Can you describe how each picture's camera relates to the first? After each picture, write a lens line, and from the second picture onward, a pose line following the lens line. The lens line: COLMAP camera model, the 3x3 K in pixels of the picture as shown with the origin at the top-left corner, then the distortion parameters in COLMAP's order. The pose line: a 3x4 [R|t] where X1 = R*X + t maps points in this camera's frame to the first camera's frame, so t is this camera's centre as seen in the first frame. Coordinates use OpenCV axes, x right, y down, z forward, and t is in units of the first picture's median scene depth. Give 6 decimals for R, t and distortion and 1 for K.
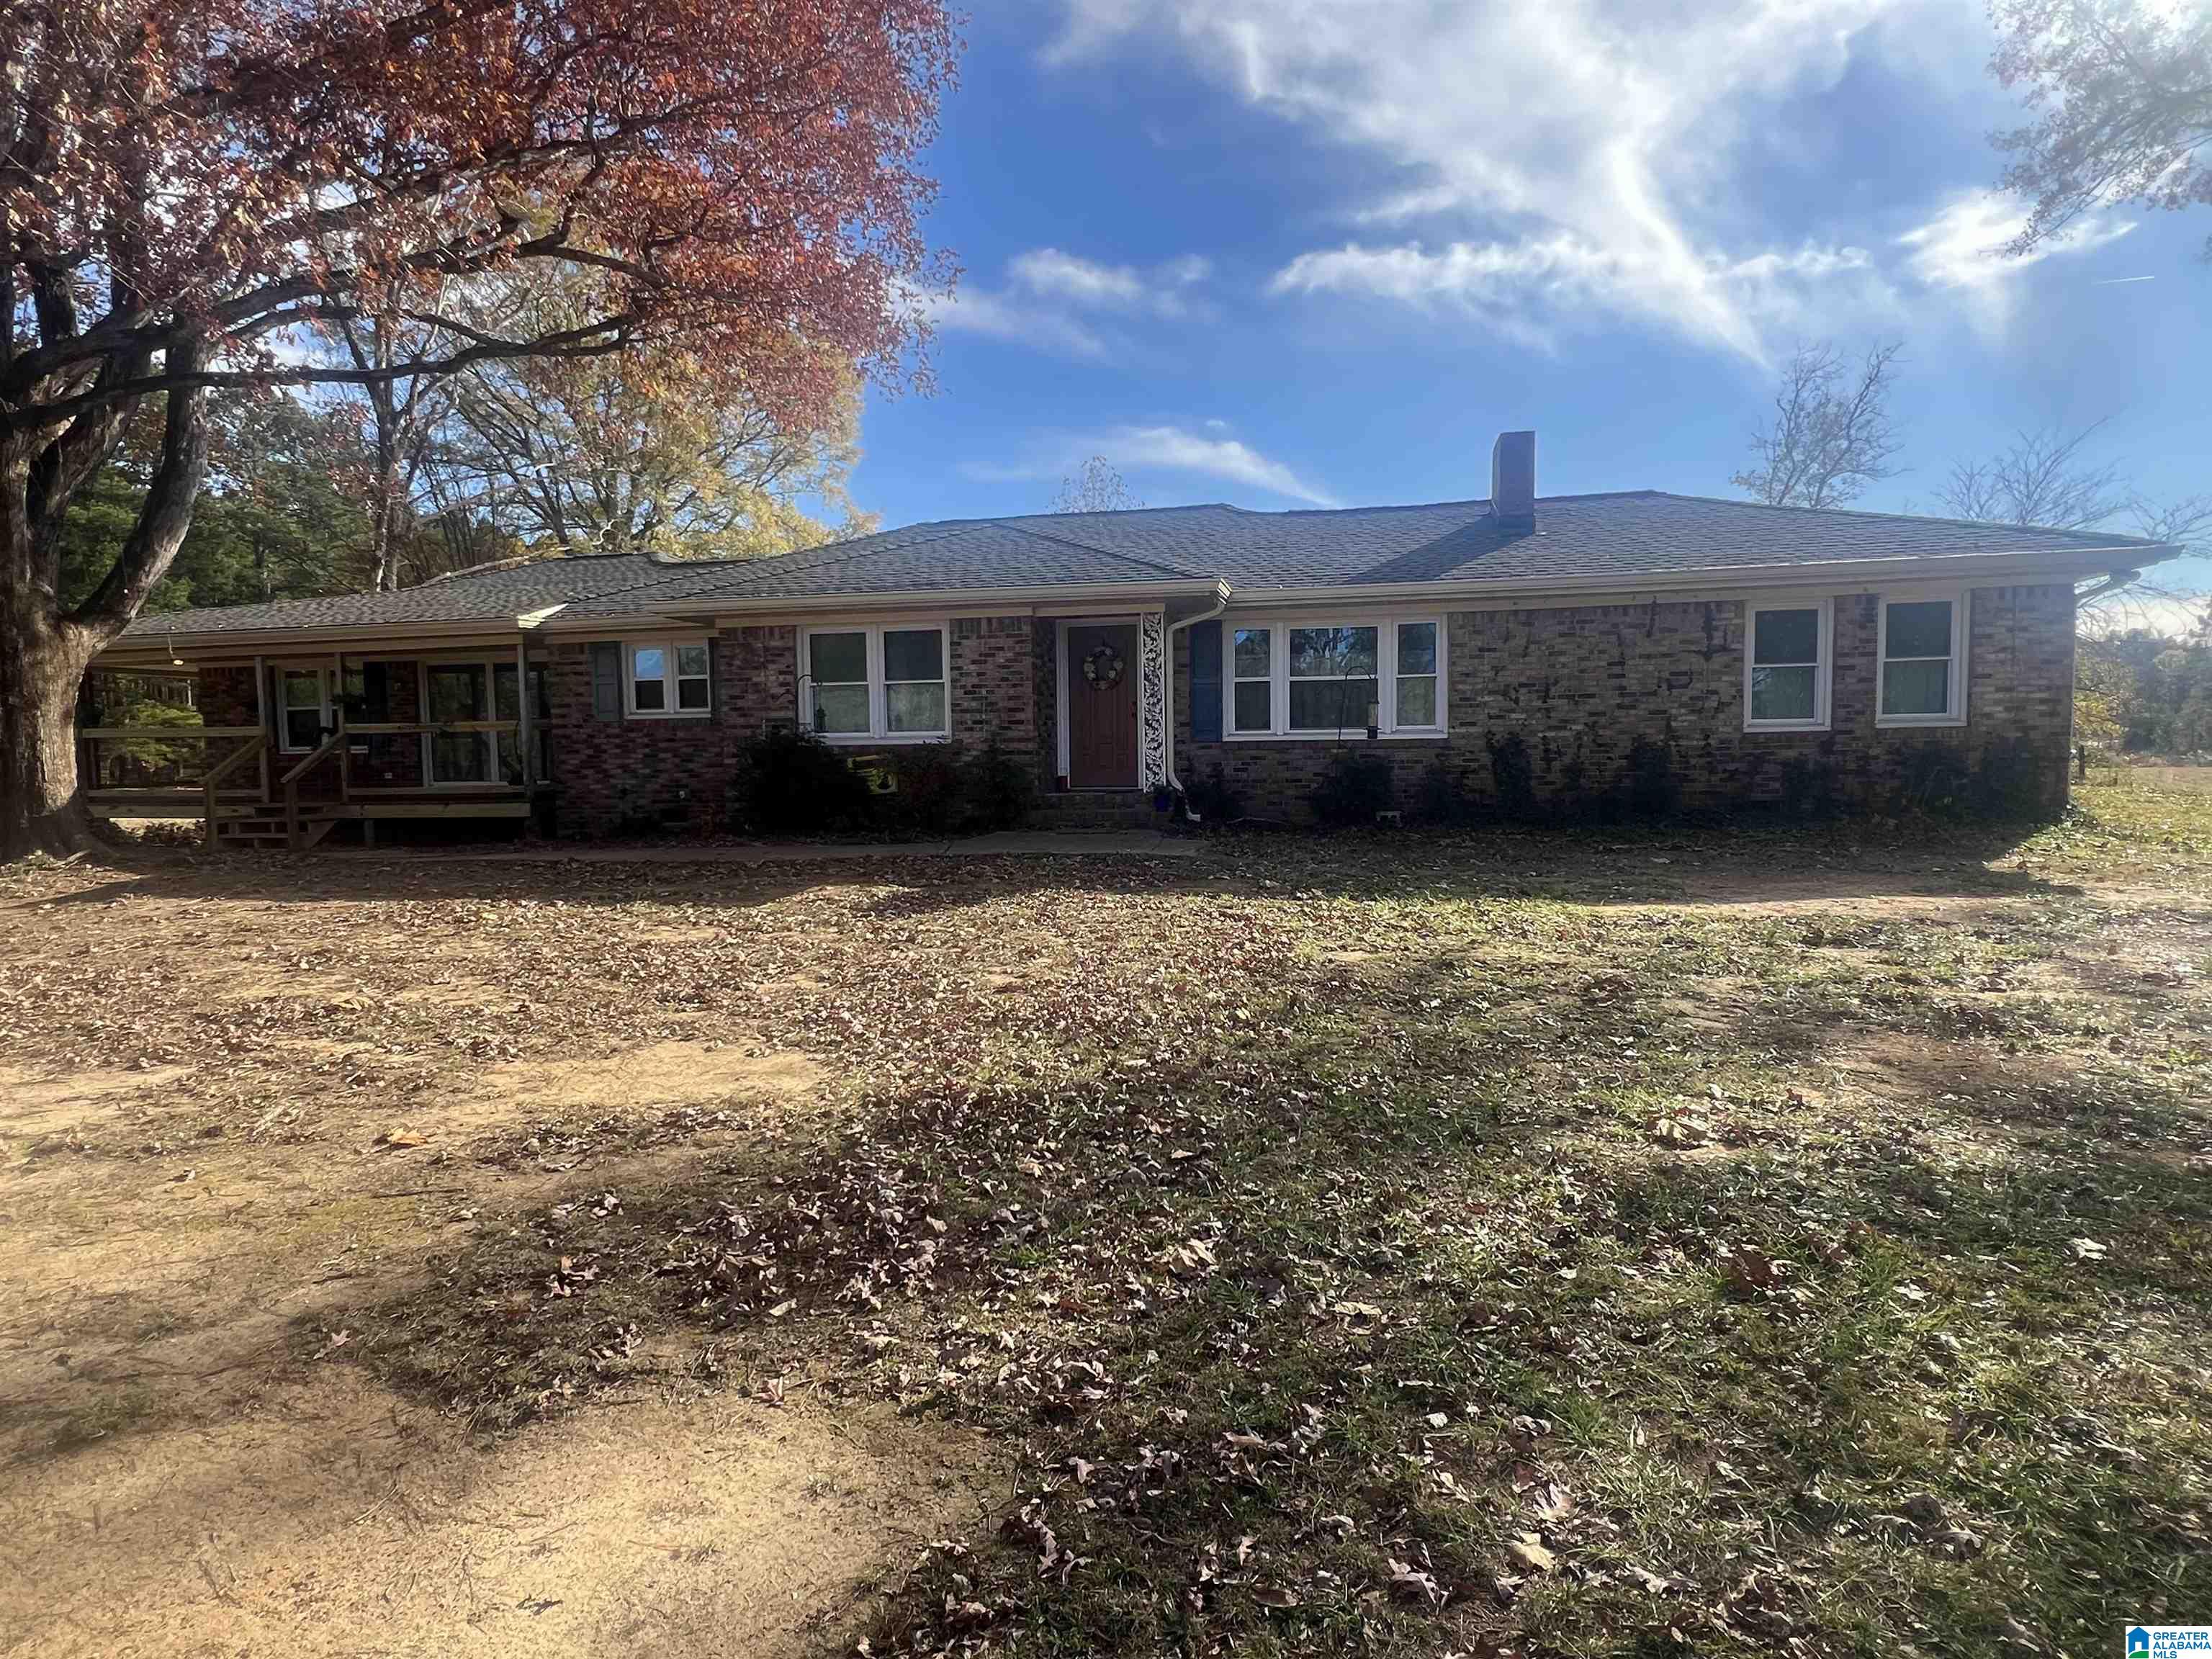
lens RADIAL K [[1160.0, 0, 1109.1], [0, 1160.0, 842.3], [0, 0, 1]] dist [-0.003915, 0.002902]
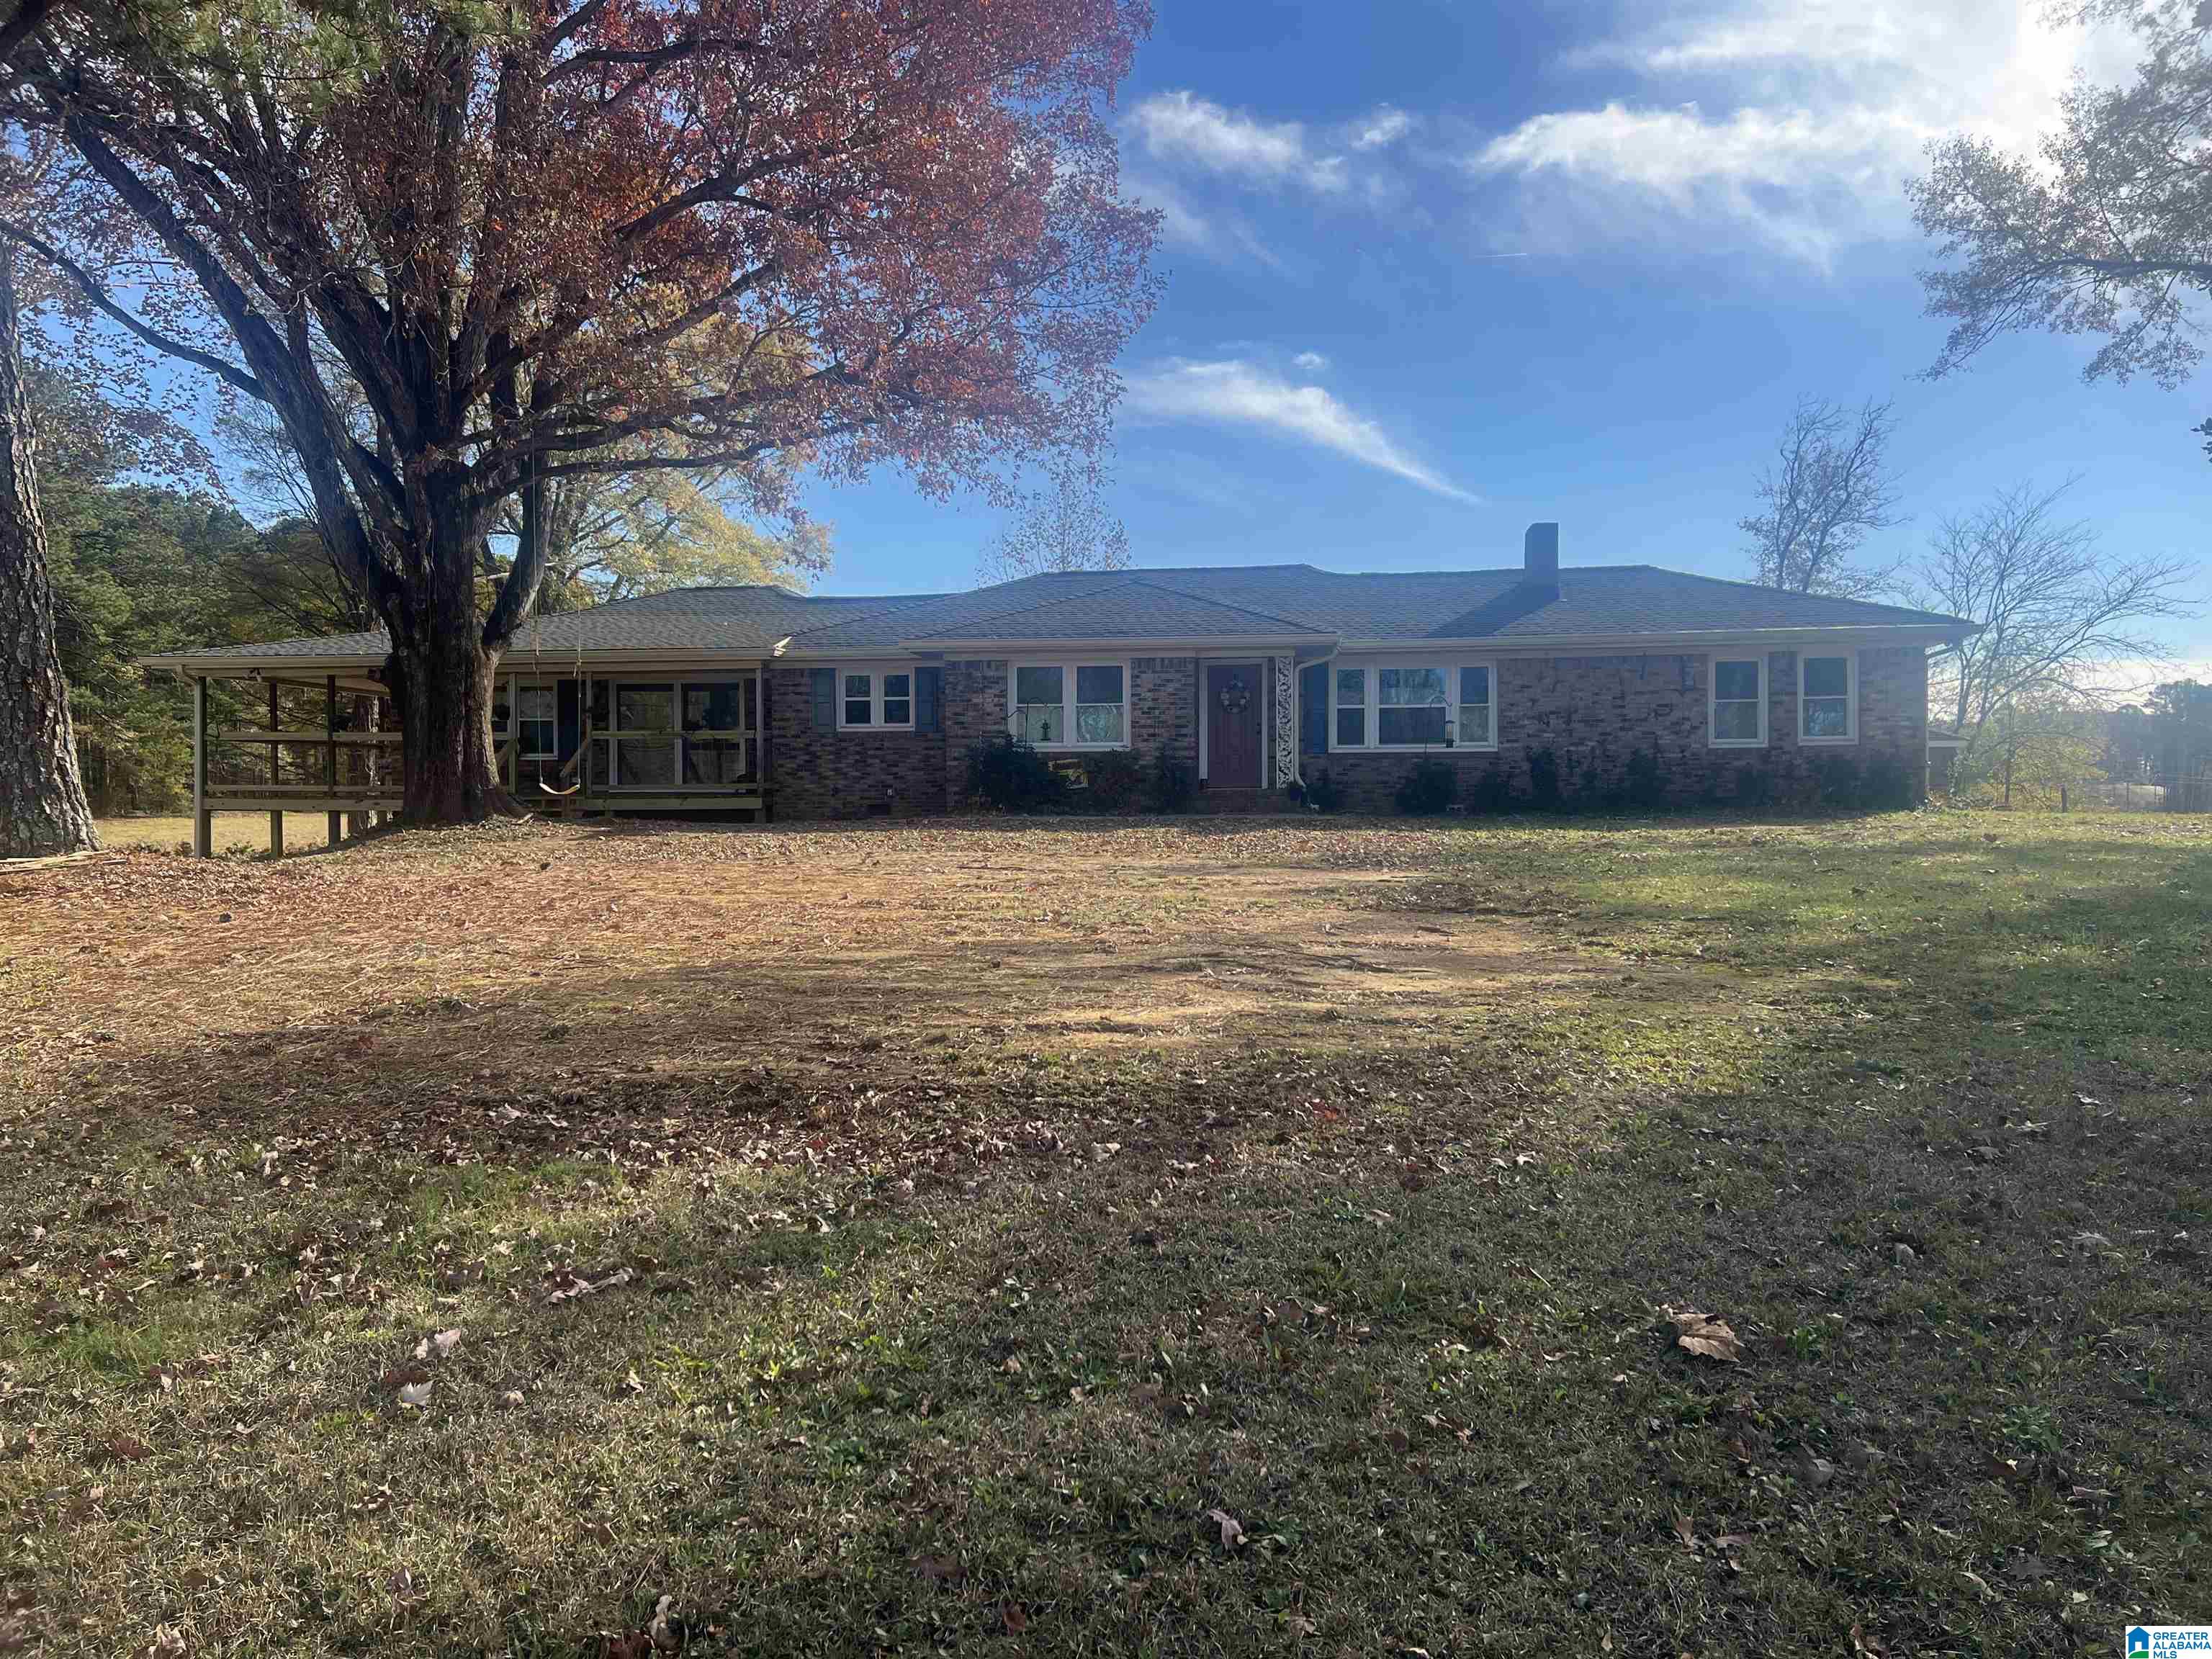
lens RADIAL K [[1673.9, 0, 1105.2], [0, 1673.9, 833.3], [0, 0, 1]] dist [0.061468, -0.010261]
pose [[0.995258, 0.008565, 0.096892, -0.342745], [-0.001276, 0.997180, -0.075040, 0.148456], [-0.097261, 0.074560, 0.992462, -0.865469]]
